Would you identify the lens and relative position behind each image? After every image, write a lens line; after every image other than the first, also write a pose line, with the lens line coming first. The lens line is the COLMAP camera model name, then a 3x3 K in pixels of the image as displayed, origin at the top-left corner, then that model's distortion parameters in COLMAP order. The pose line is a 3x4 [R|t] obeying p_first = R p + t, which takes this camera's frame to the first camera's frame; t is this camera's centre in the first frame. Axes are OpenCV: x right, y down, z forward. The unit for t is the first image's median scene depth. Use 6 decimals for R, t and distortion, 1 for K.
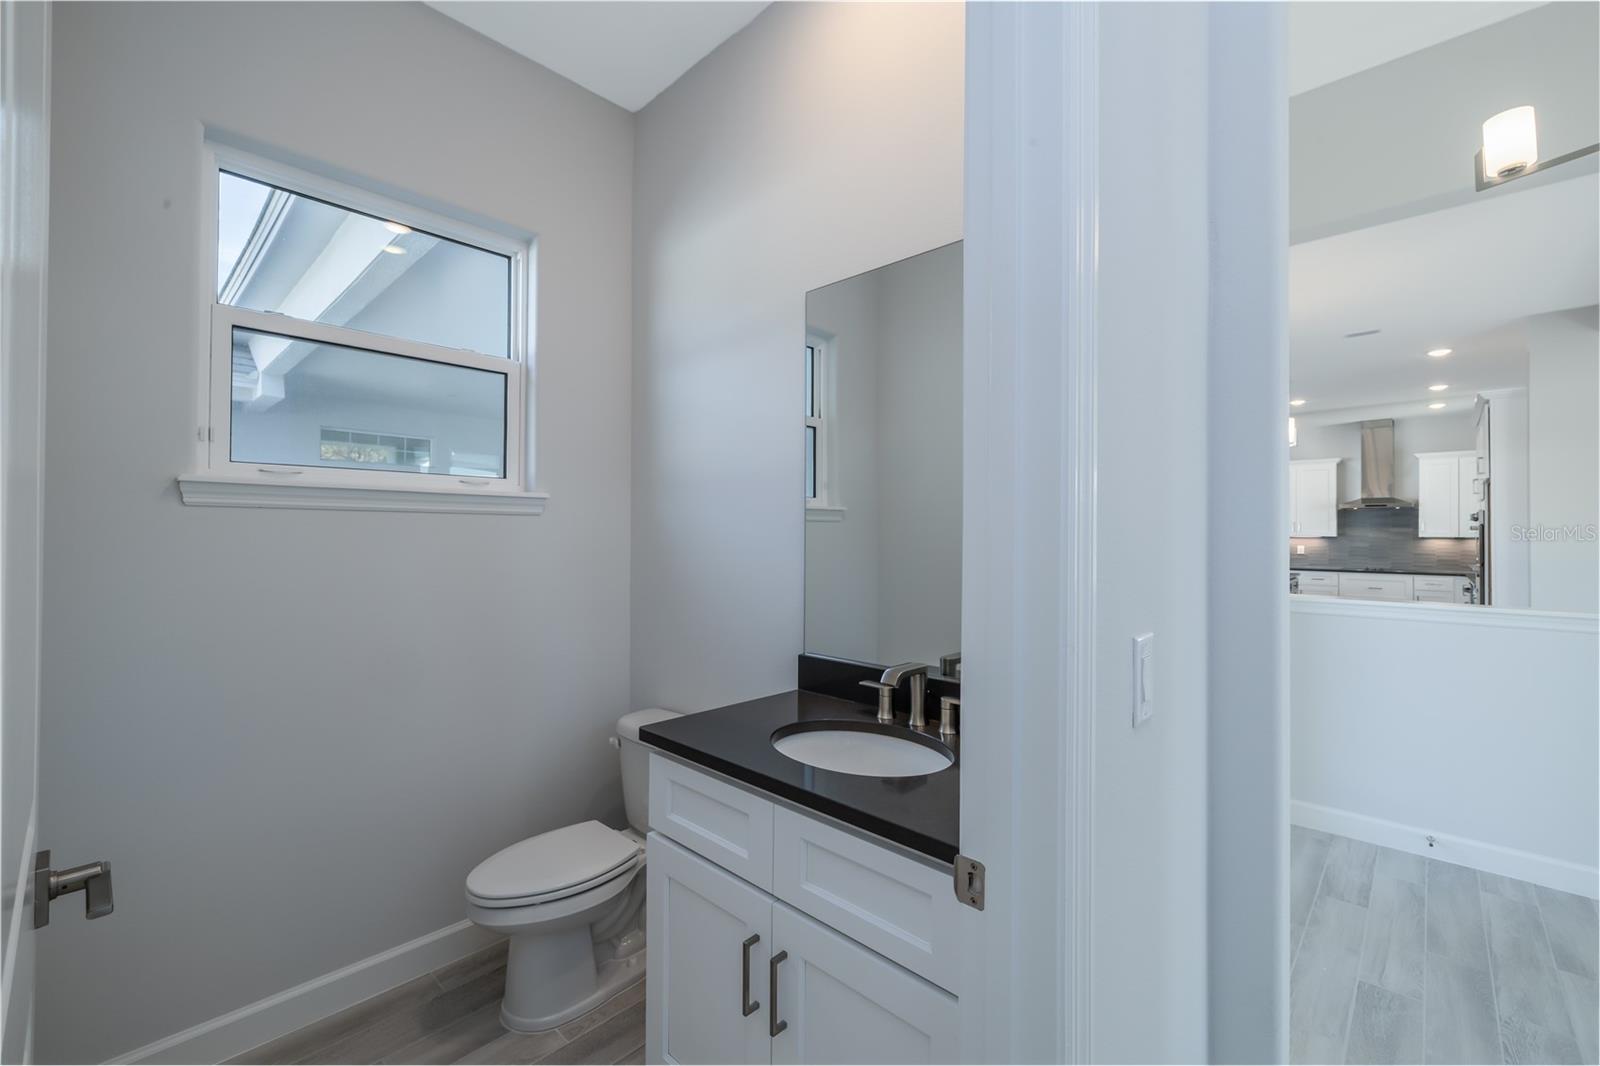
lens RADIAL K [[670.3, 0, 796.4], [0, 670.3, 523.0], [0, 0, 1]] dist [-0.001677, 0.001318]
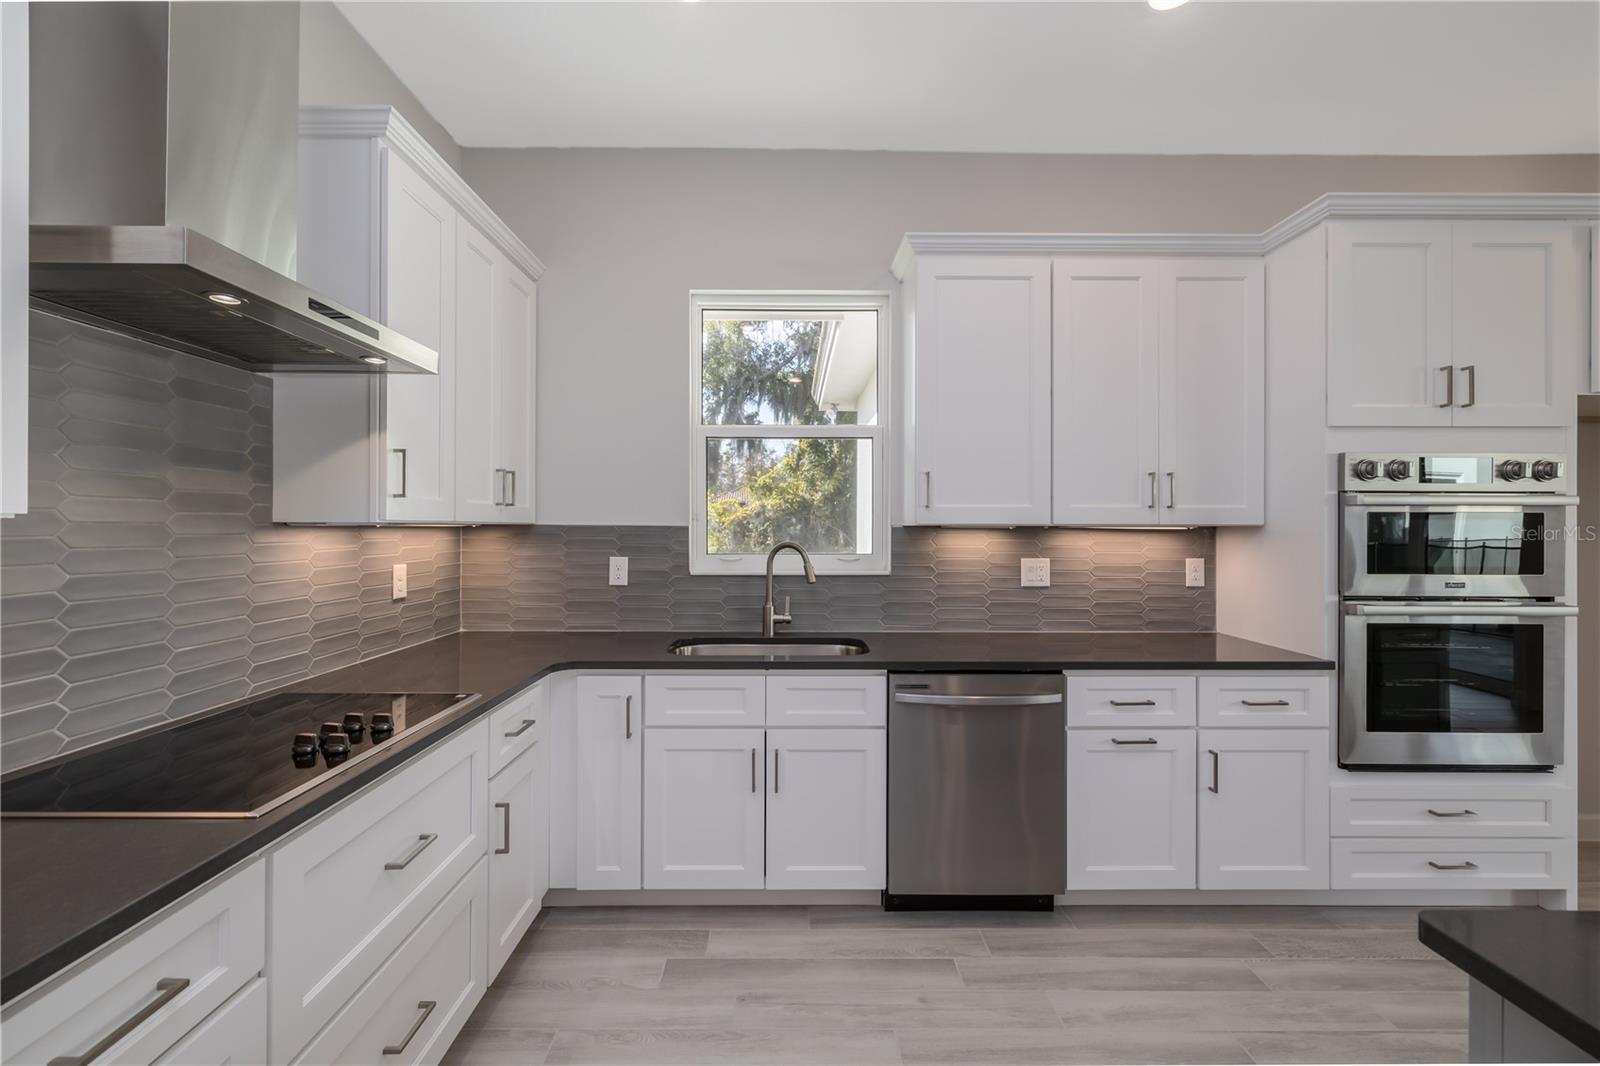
lens RADIAL K [[670.3, 0, 791.2], [0, 670.3, 526.0], [0, 0, 1]] dist [-0.001677, 0.001318]
pose [[-0.700909, -0.001979, 0.713248, 0.710885], [-0.014353, 0.999833, -0.011330, 0.023033], [-0.713107, -0.018178, -0.700820, 1.074615]]
